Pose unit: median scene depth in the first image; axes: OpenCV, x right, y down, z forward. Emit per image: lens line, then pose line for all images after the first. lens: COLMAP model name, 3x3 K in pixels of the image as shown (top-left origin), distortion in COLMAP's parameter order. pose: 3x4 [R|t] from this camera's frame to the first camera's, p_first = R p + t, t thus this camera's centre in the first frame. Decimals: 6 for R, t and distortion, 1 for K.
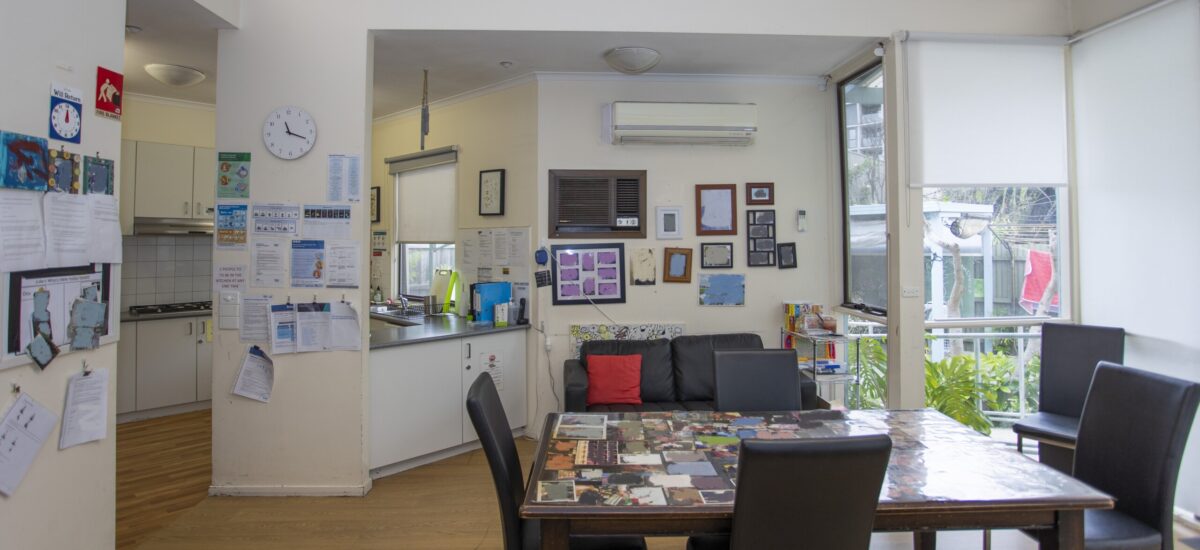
lens RADIAL K [[588.4, 0, 662.1], [0, 588.4, 226.5], [0, 0, 1]] dist [-0.046628, 0.012864]
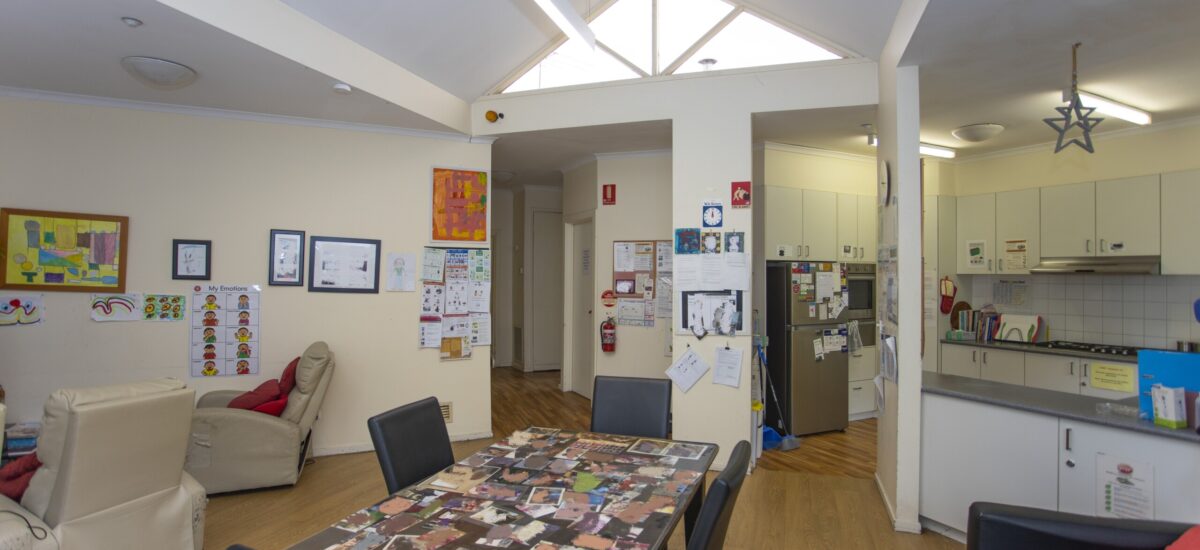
lens RADIAL K [[588.4, 0, 593.6], [0, 588.4, 274.9], [0, 0, 1]] dist [-0.046628, 0.012864]
pose [[-0.433375, -0.010015, -0.901158, 0.465443], [0.015712, 0.999702, -0.018666, 0.022971], [0.901077, -0.022248, -0.433088, 0.728608]]
